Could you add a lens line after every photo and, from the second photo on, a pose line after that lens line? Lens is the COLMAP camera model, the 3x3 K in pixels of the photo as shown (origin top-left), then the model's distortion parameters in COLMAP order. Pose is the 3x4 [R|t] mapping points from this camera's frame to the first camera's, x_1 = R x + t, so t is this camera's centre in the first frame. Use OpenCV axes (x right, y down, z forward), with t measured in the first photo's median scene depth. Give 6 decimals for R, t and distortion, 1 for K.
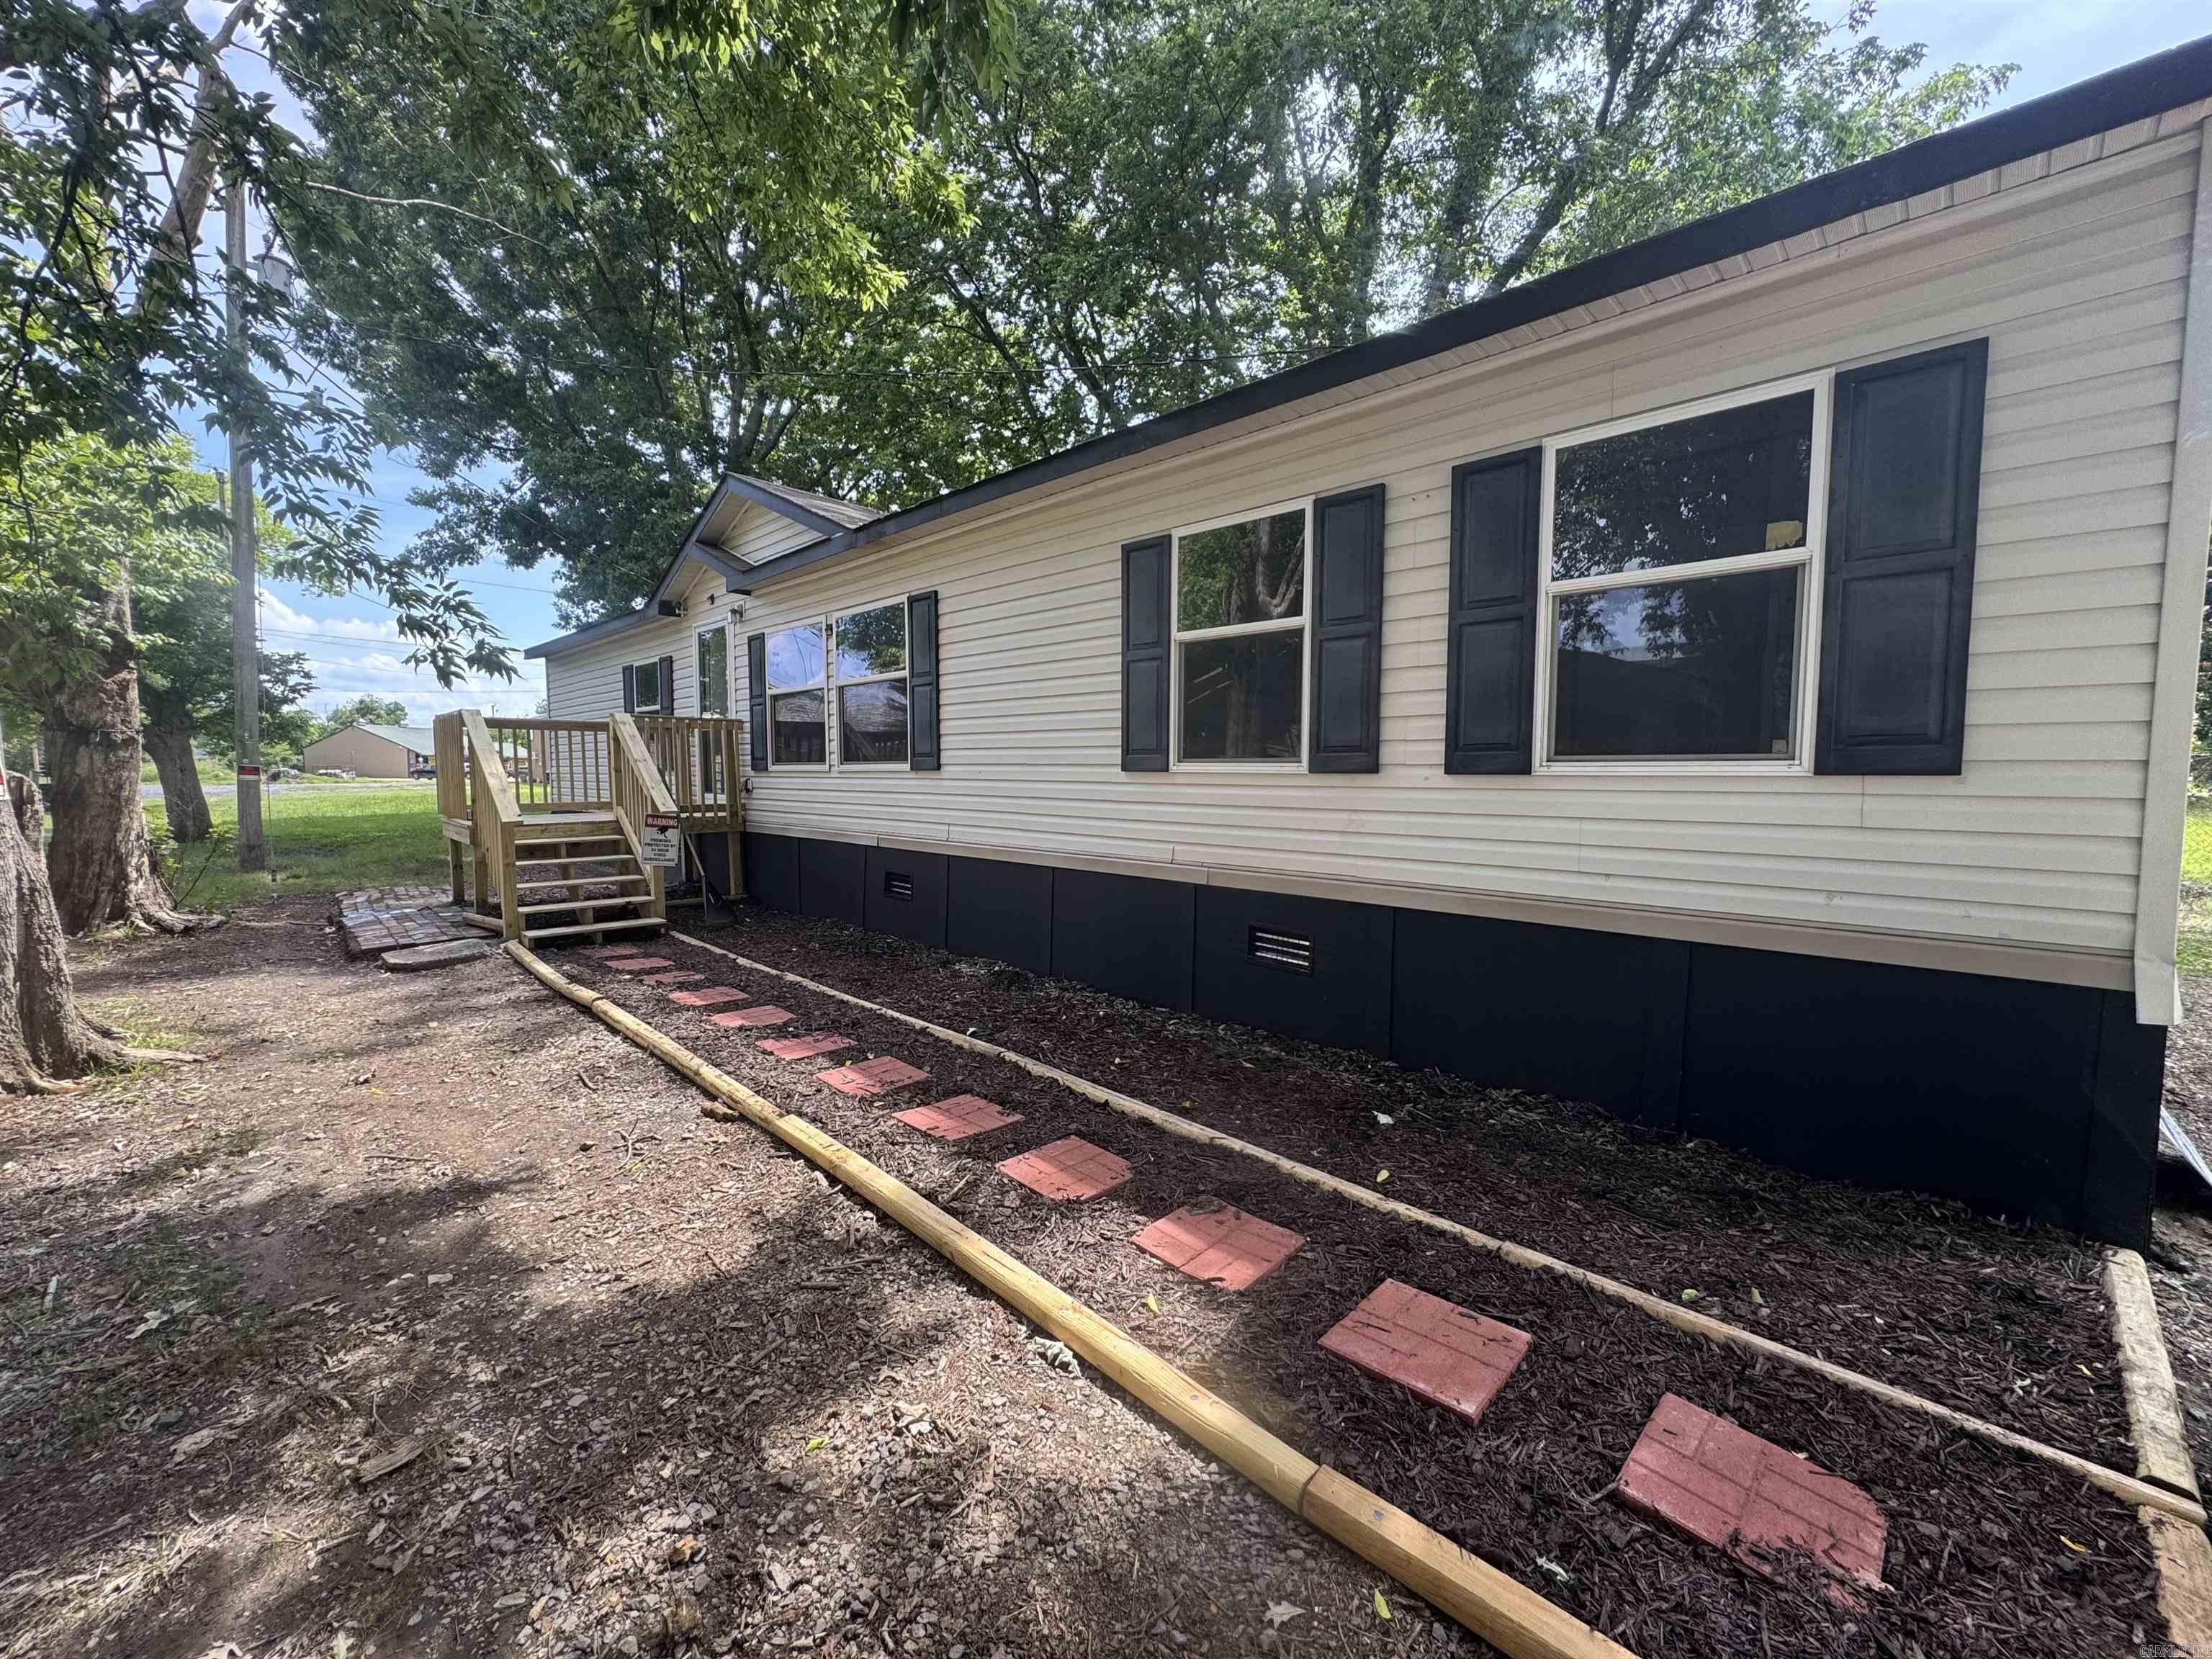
lens RADIAL K [[884.7, 0, 1100.6], [0, 884.7, 828.0], [0, 0, 1]] dist [0.001683, 0.000026]
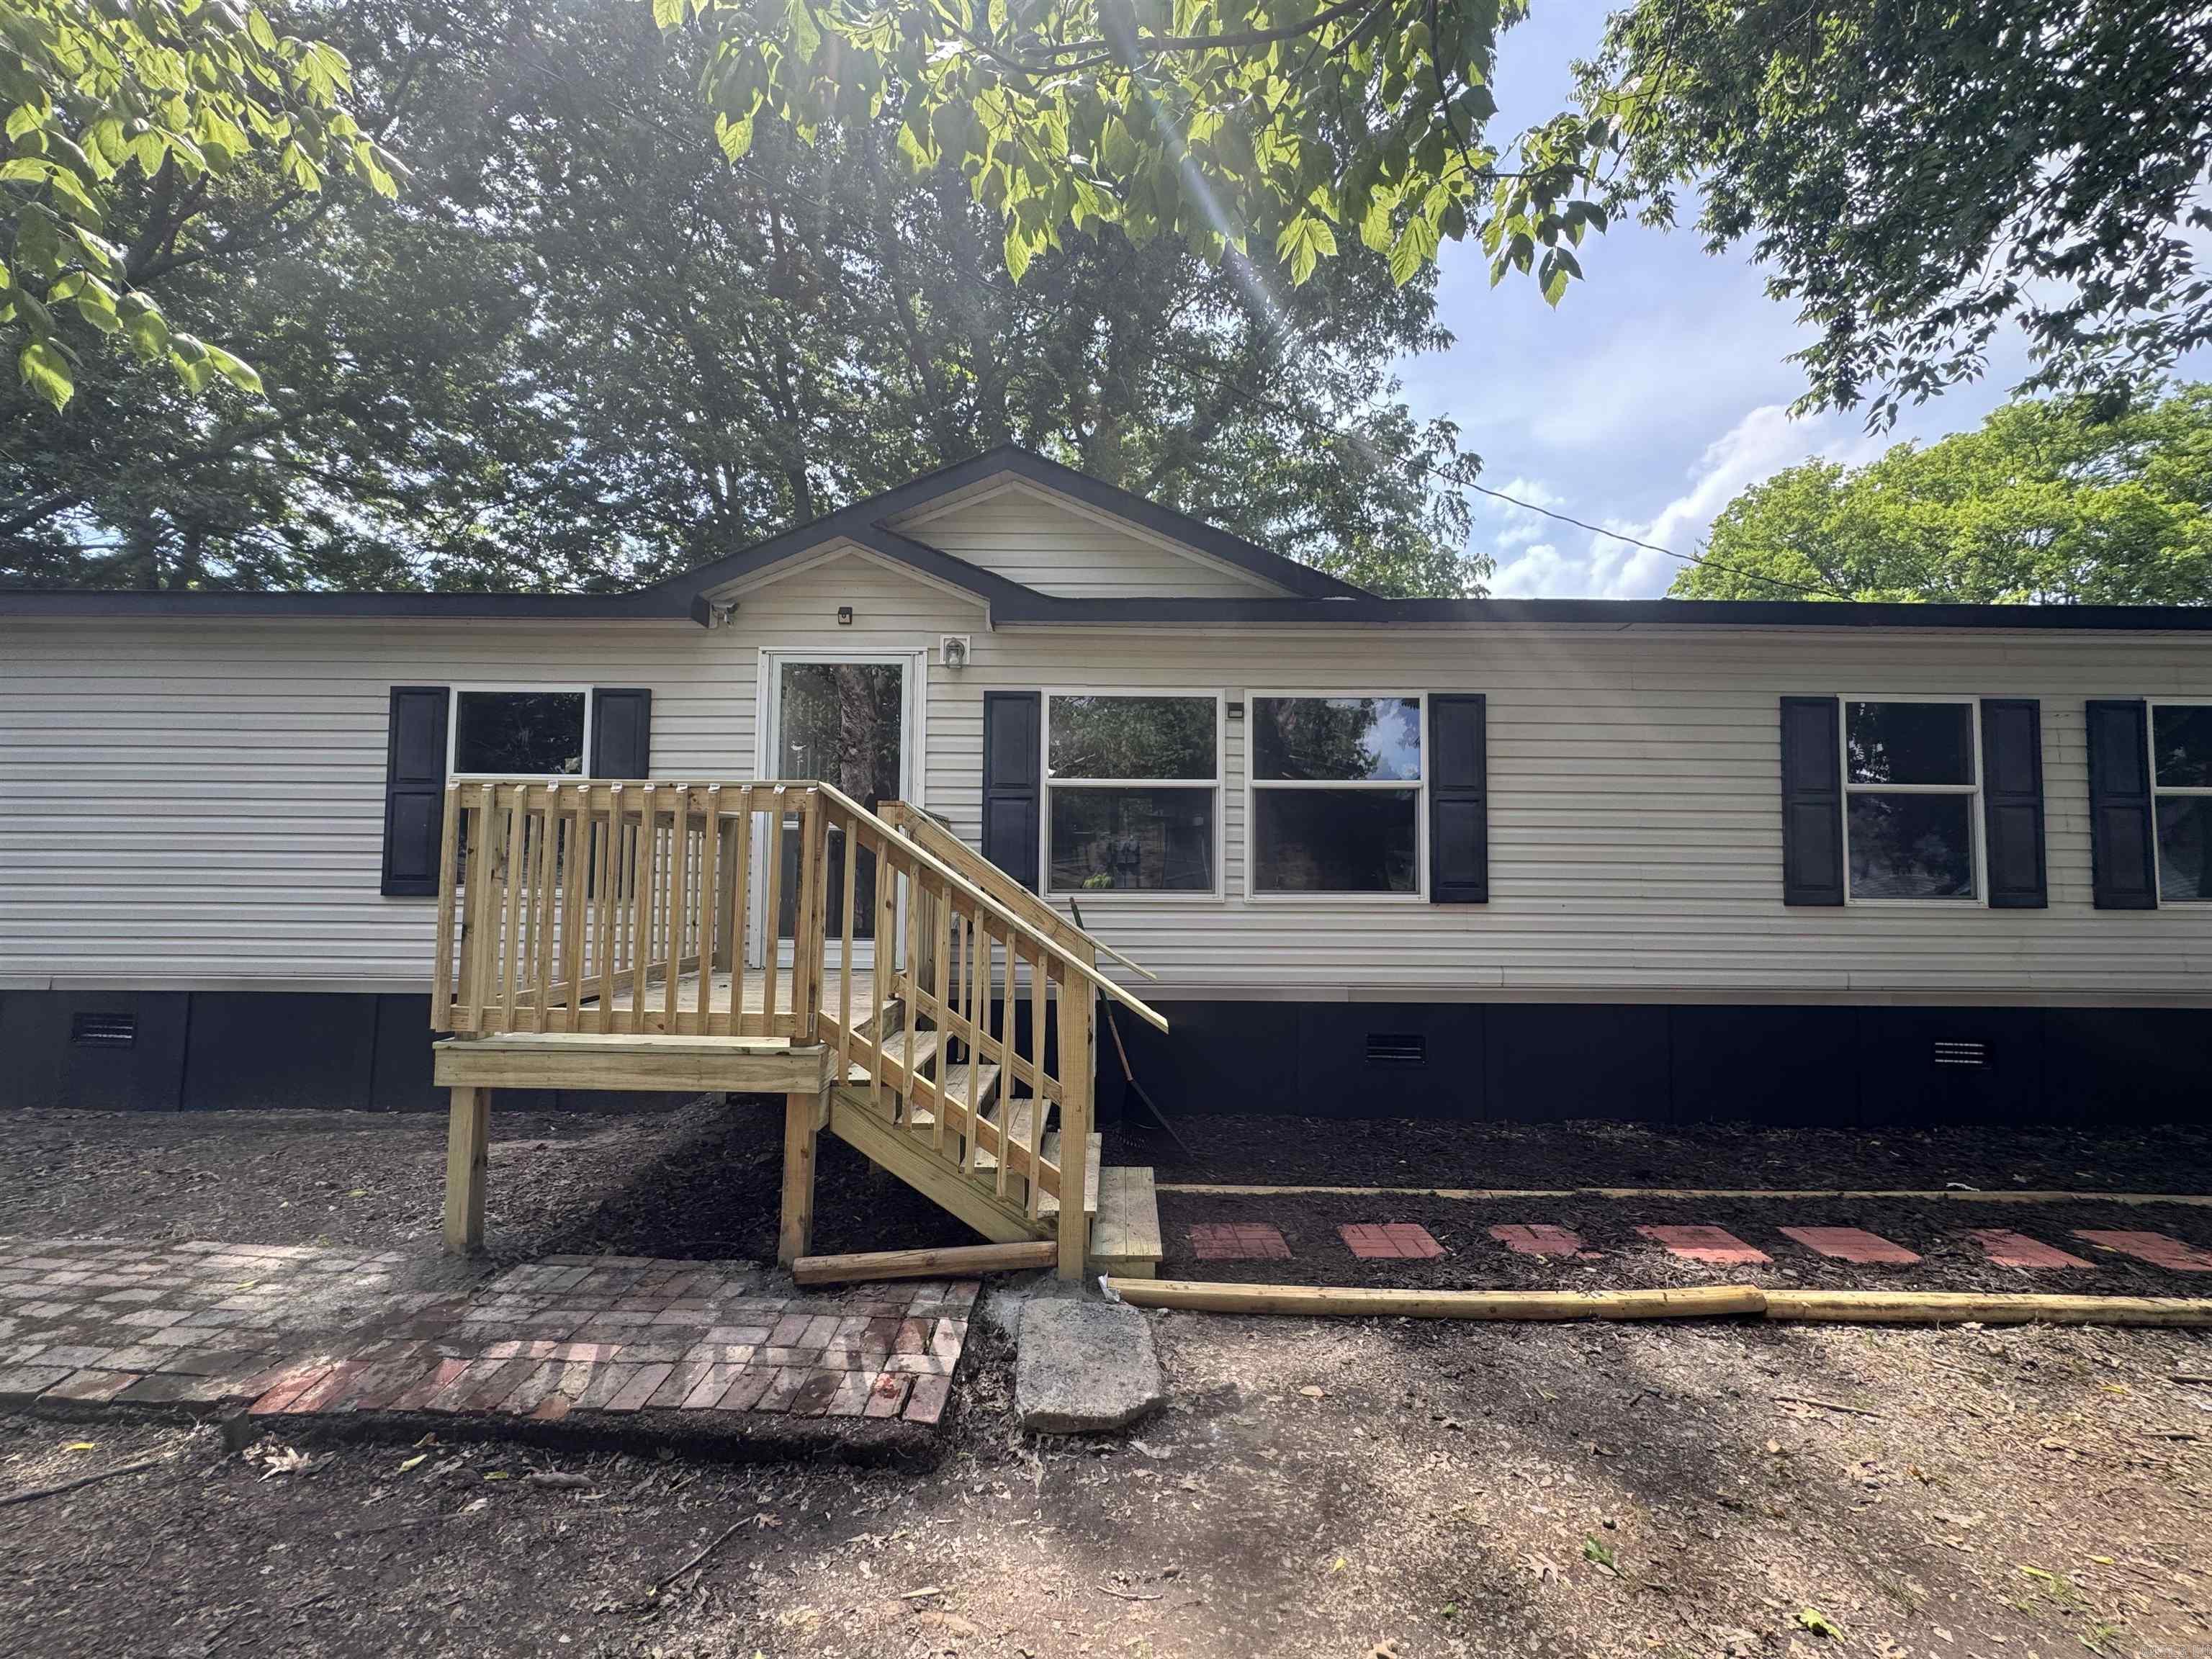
lens RADIAL K [[884.7, 0, 1104.0], [0, 884.7, 826.6], [0, 0, 1]] dist [0.001683, 0.000026]
pose [[0.706829, 0.036386, 0.706448, -1.402337], [0.040392, 0.994971, -0.091660, -0.101209], [-0.706231, 0.093323, 0.701804, 0.889424]]
